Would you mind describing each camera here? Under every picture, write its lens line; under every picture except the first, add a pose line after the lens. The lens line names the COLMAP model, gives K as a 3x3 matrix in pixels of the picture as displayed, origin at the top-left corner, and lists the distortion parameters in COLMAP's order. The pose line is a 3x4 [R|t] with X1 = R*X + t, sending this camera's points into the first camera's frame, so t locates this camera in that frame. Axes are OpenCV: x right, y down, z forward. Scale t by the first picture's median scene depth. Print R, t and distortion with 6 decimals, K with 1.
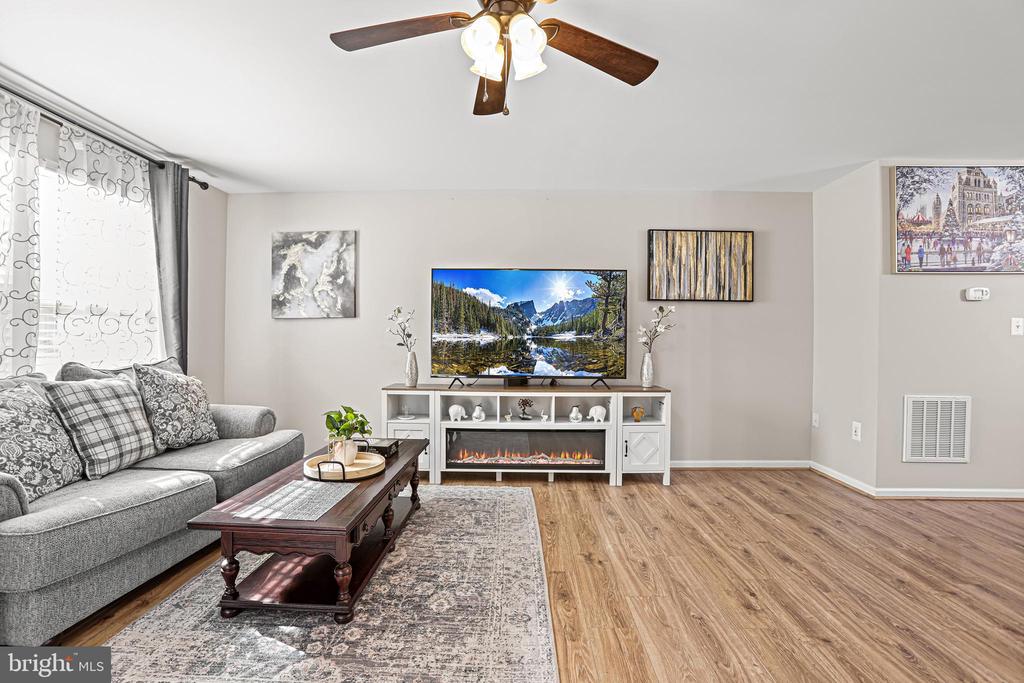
lens RADIAL K [[482.8, 0, 512.0], [0, 482.8, 341.5], [0, 0, 1]] dist [-0.043045, 0.016385]
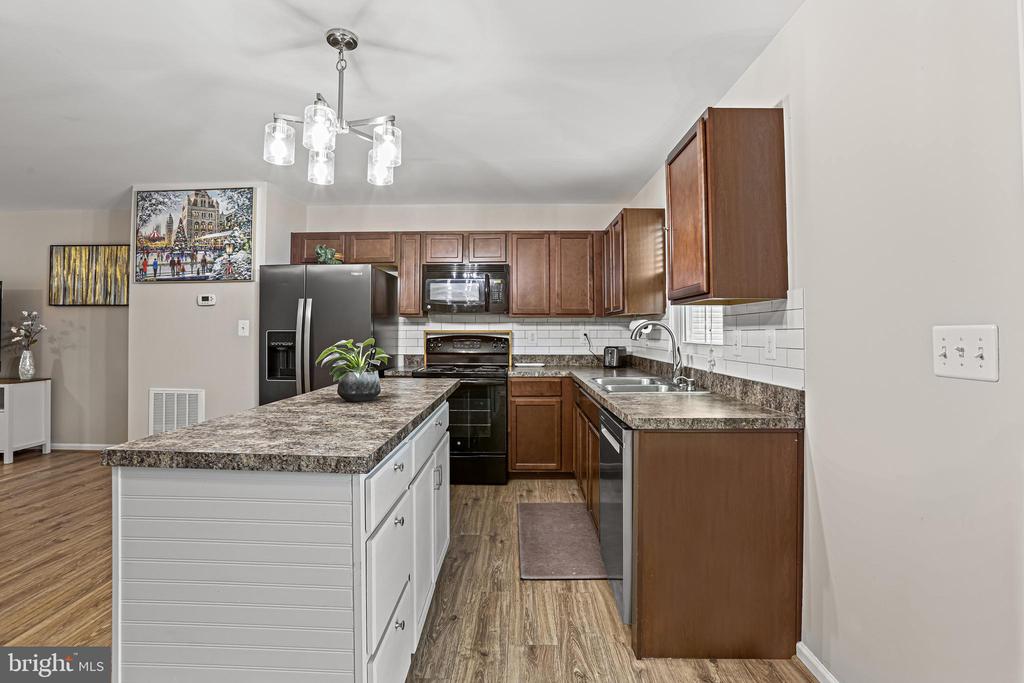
lens RADIAL K [[467.7, 0, 508.6], [0, 467.7, 325.7], [0, 0, 1]] dist [-0.102893, 0.035765]
pose [[0.999623, -0.006242, 0.026739, 1.472521], [0.006552, 0.999912, -0.011538, -0.018065], [-0.026665, 0.011708, 0.999576, -0.094106]]
